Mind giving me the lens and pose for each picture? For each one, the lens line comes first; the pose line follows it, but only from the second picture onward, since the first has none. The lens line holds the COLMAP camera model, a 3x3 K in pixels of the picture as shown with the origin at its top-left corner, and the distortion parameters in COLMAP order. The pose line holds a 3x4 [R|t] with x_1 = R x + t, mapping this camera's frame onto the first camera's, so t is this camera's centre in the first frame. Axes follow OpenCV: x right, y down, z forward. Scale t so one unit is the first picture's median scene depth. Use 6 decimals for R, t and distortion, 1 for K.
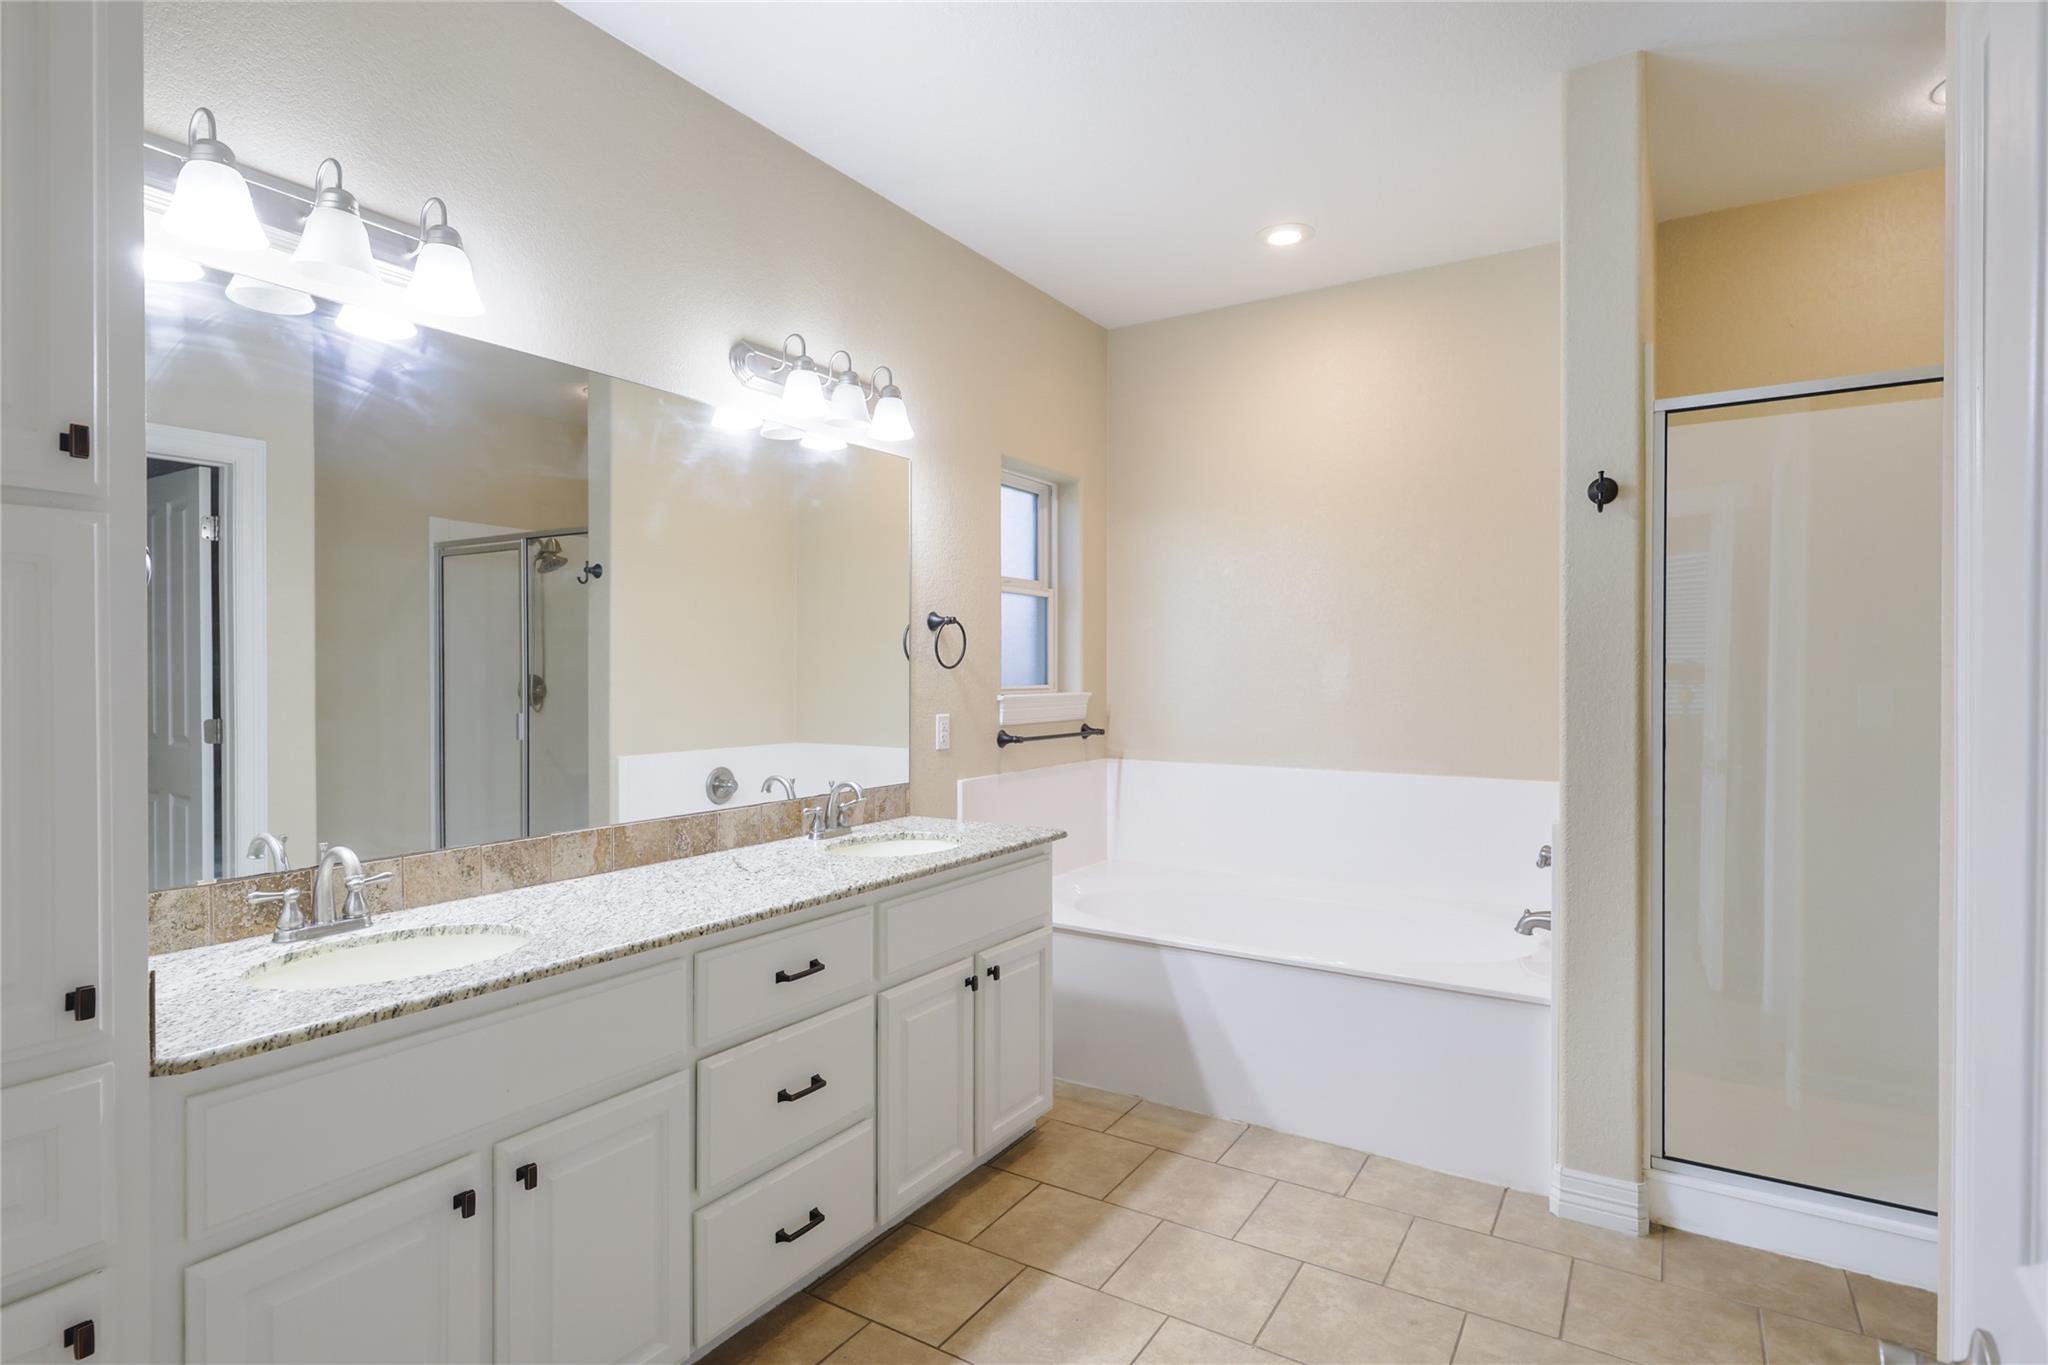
lens RADIAL K [[1006.7, 0, 1025.1], [0, 1006.7, 676.1], [0, 0, 1]] dist [0.000810, 0.000186]
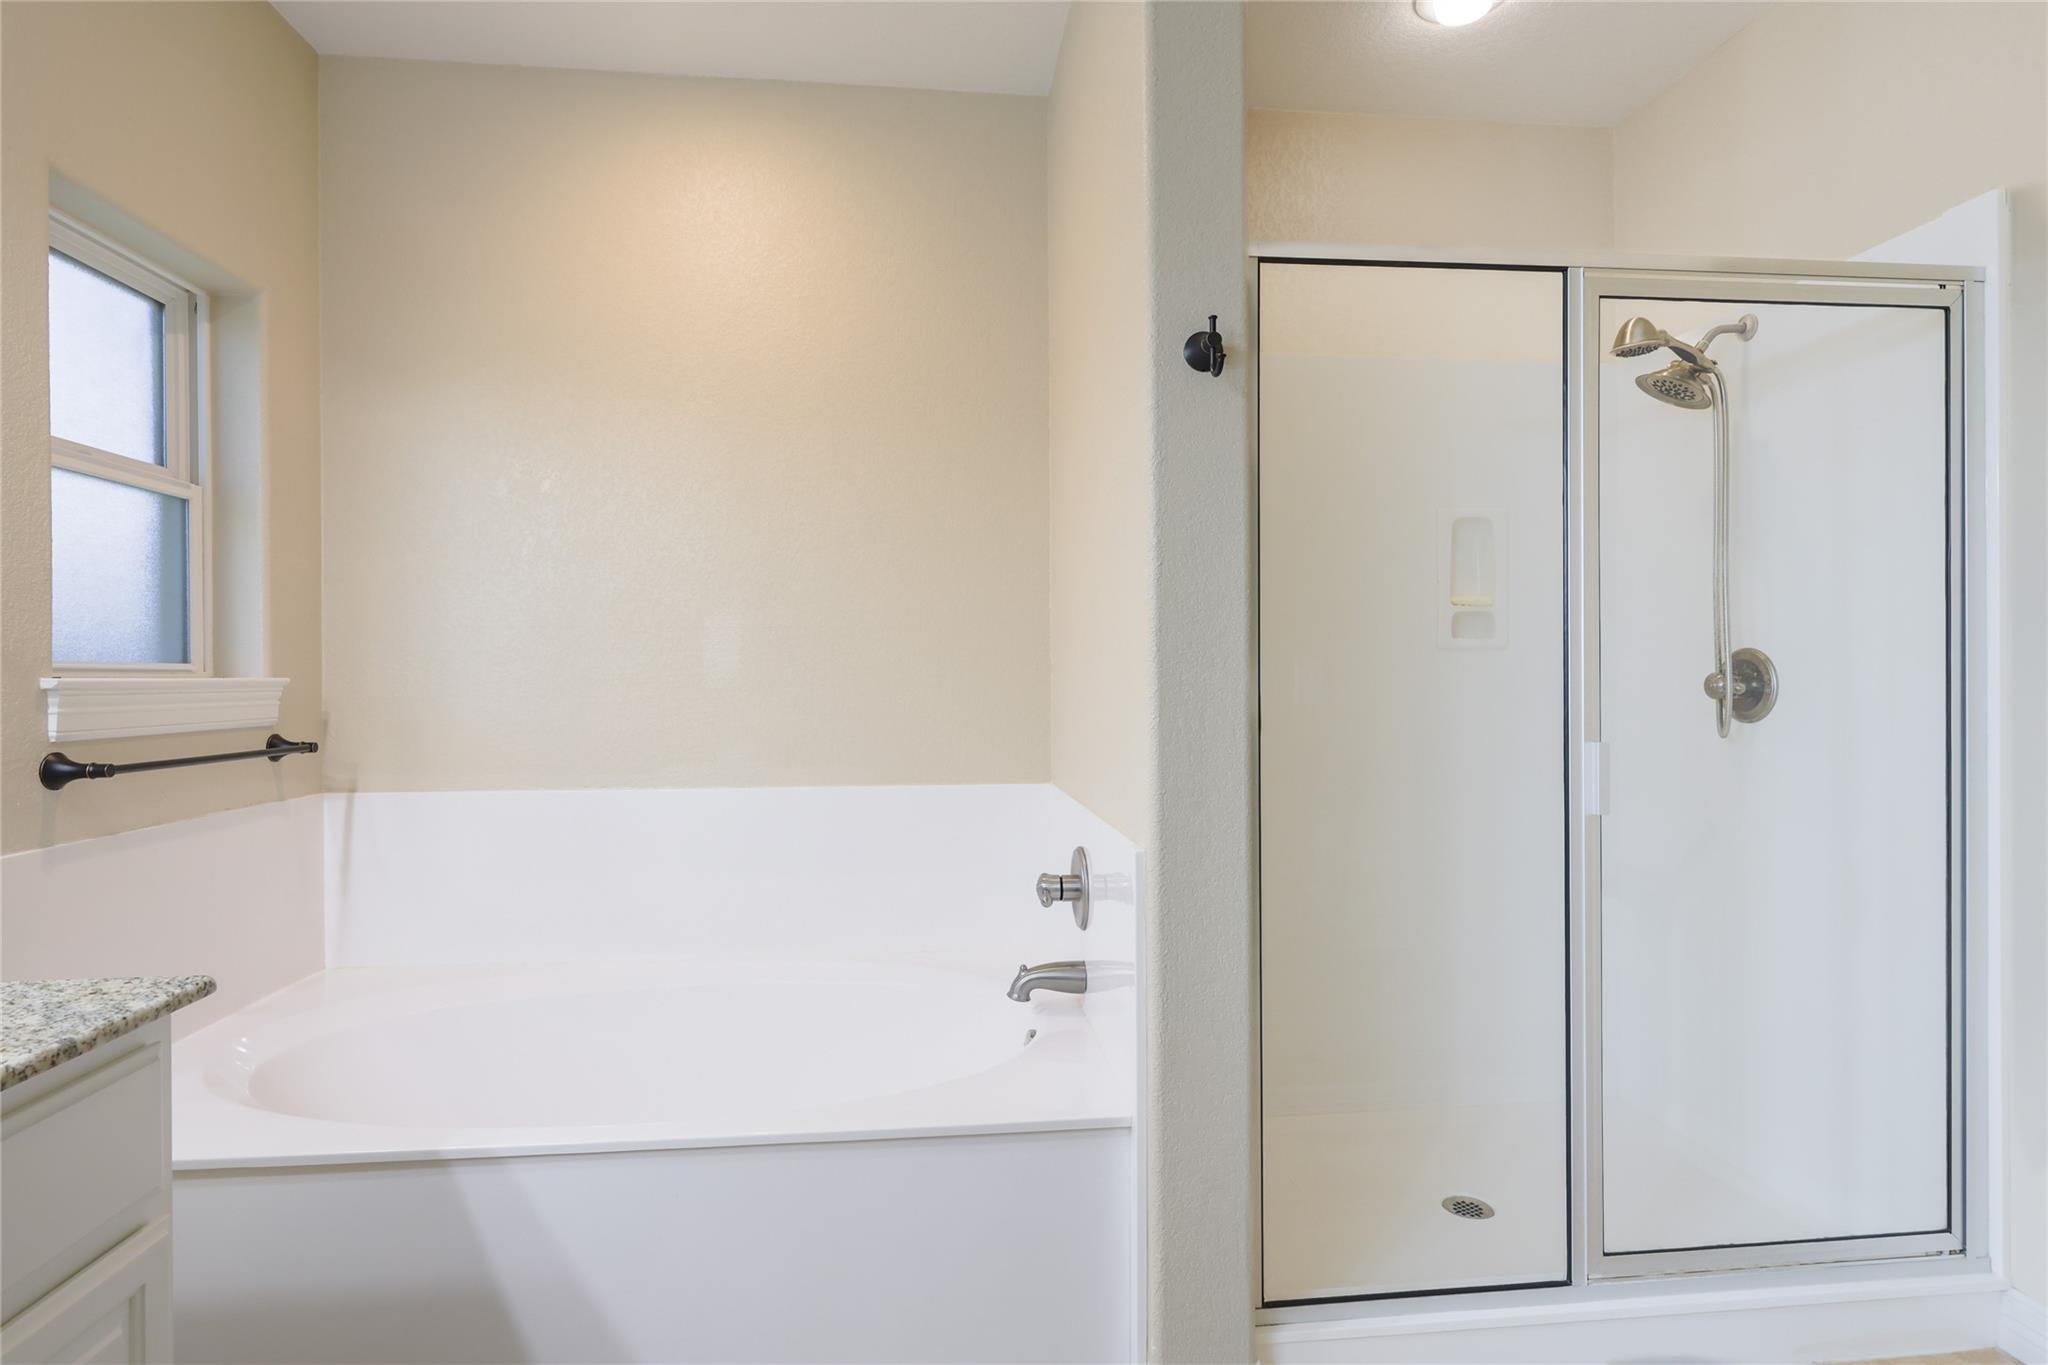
lens RADIAL K [[1057.1, 0, 1019.3], [0, 1057.1, 680.1], [0, 0, 1]] dist [0.001247, 0.001281]
pose [[0.786623, -0.006073, 0.617404, 0.023044], [0.005394, 0.999981, 0.002964, 0.018852], [-0.617410, 0.000999, 0.786641, 0.299518]]
